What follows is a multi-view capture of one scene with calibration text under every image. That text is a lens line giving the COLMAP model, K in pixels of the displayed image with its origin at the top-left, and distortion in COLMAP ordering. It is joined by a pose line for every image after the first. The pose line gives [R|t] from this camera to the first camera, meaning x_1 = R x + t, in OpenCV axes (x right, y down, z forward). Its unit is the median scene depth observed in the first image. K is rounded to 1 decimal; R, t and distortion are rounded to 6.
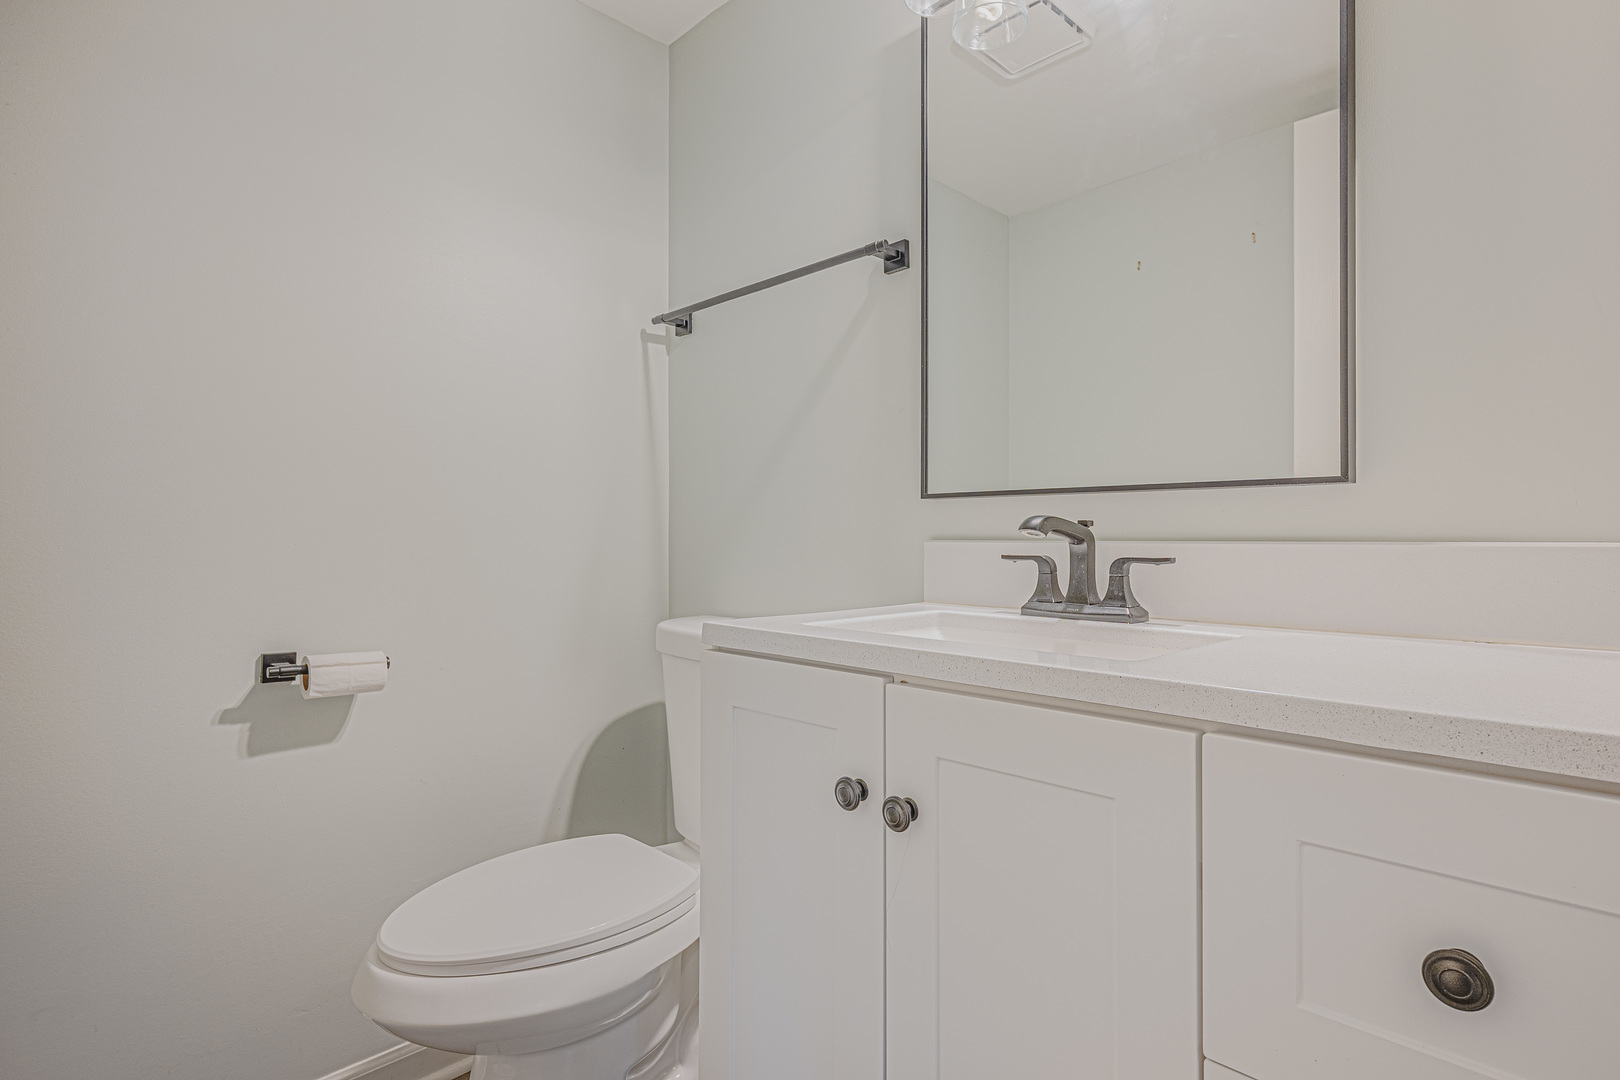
lens RADIAL K [[811.0, 0, 811.3], [0, 811.0, 521.4], [0, 0, 1]] dist [-0.000072, 0.000021]
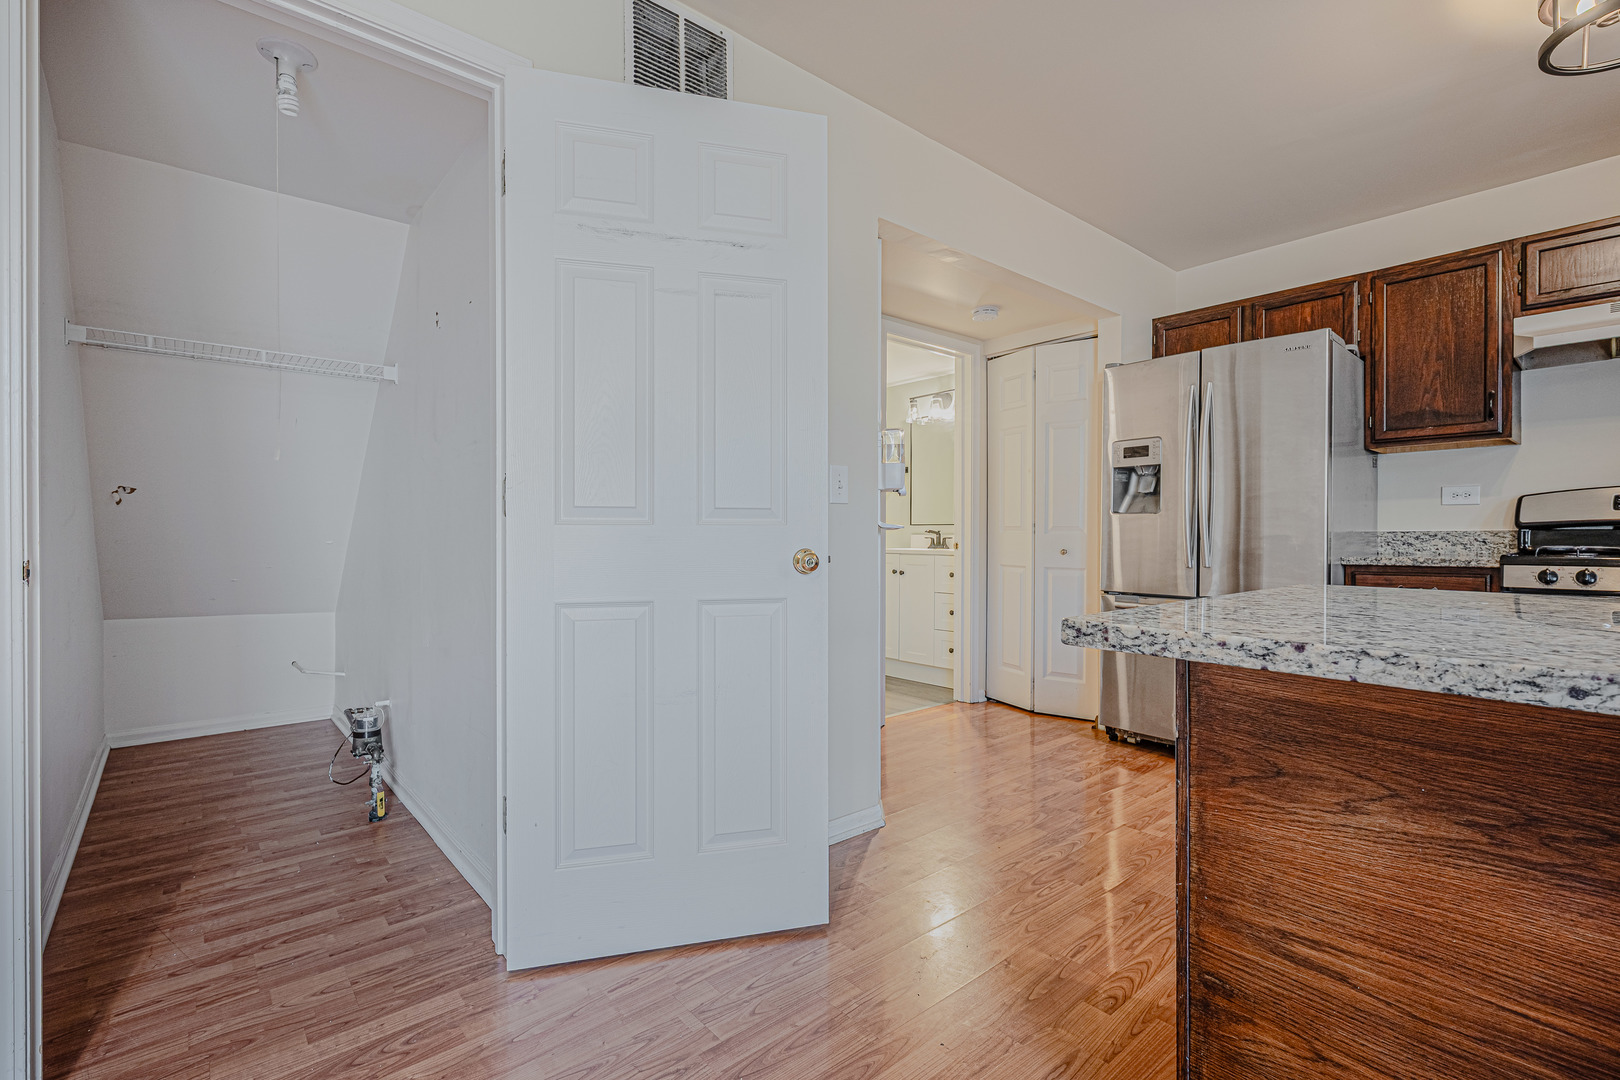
lens RADIAL K [[732.3, 0, 810.0], [0, 732.3, 540.0], [0, 0, 1]] dist [0.000163, 0.000211]
pose [[0.997119, -0.000491, -0.075858, -0.145059], [0.001110, 0.999966, 0.008110, 0.021312], [0.075851, -0.008171, 0.997086, -3.943038]]
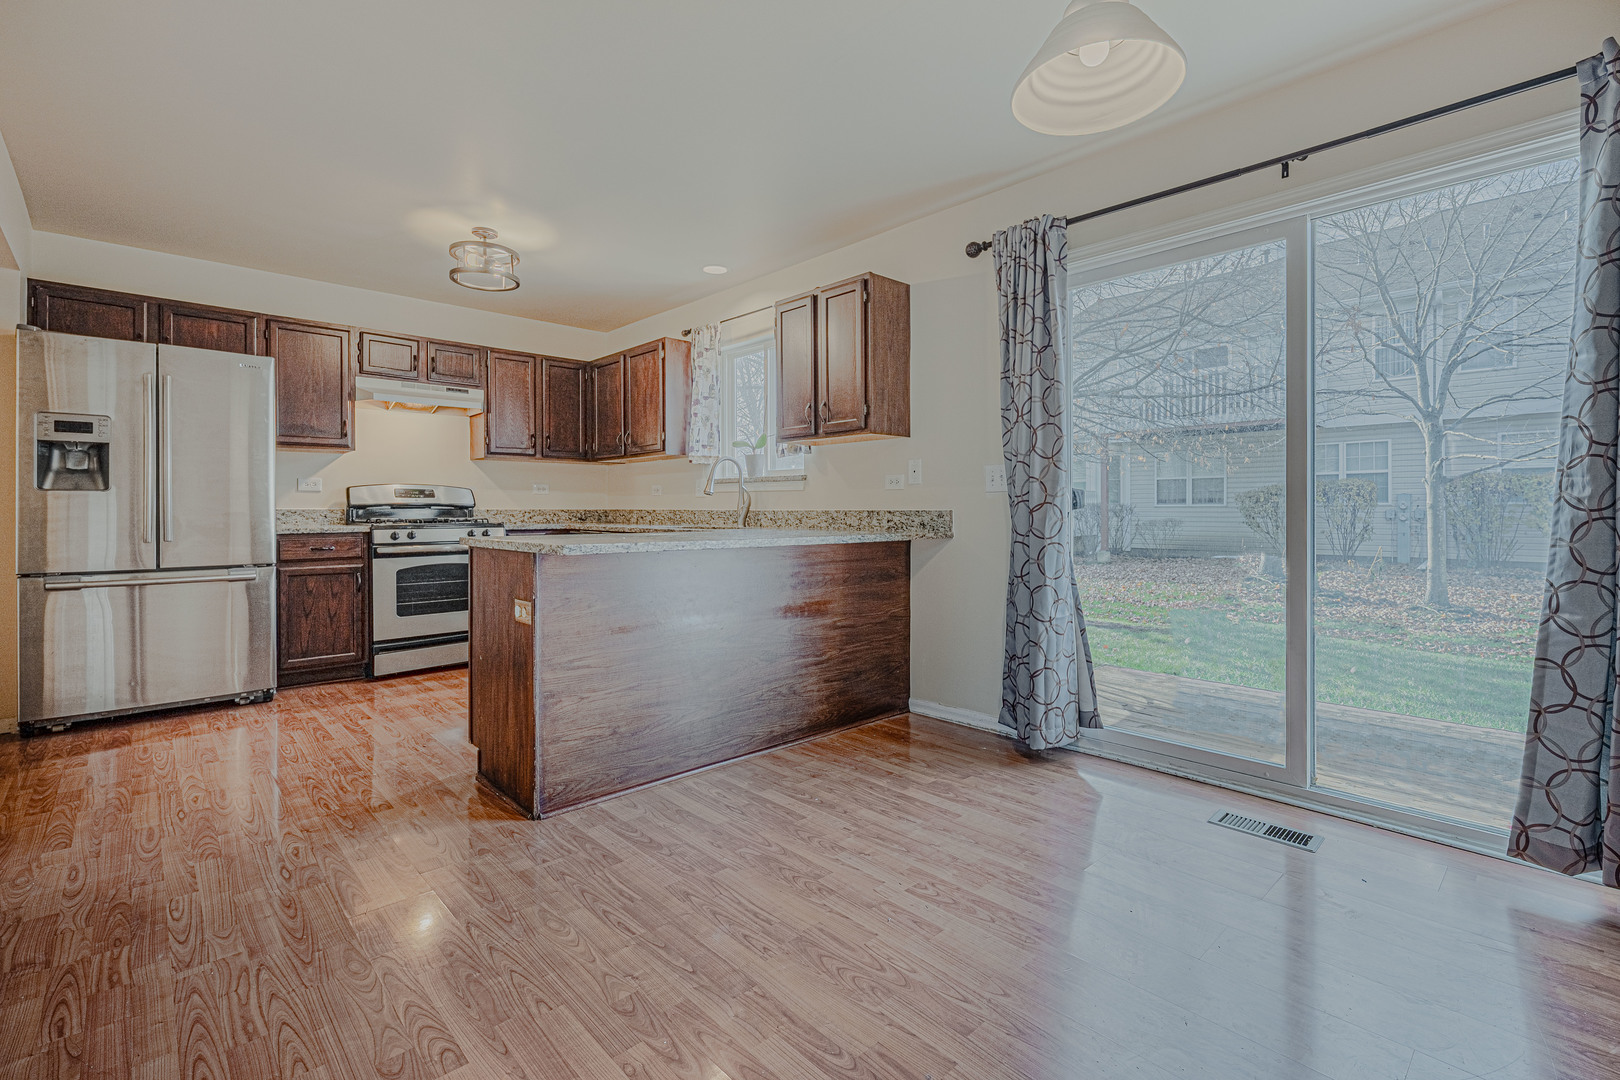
lens RADIAL K [[731.6, 0, 811.4], [0, 731.6, 509.5], [0, 0, 1]] dist [-0.001209, -0.000152]
pose [[0.032061, 0.000445, 0.999486, -1.947247], [-0.000091, 1.000000, -0.000442, 0.015754], [-0.999486, -0.000077, 0.032061, -3.876465]]
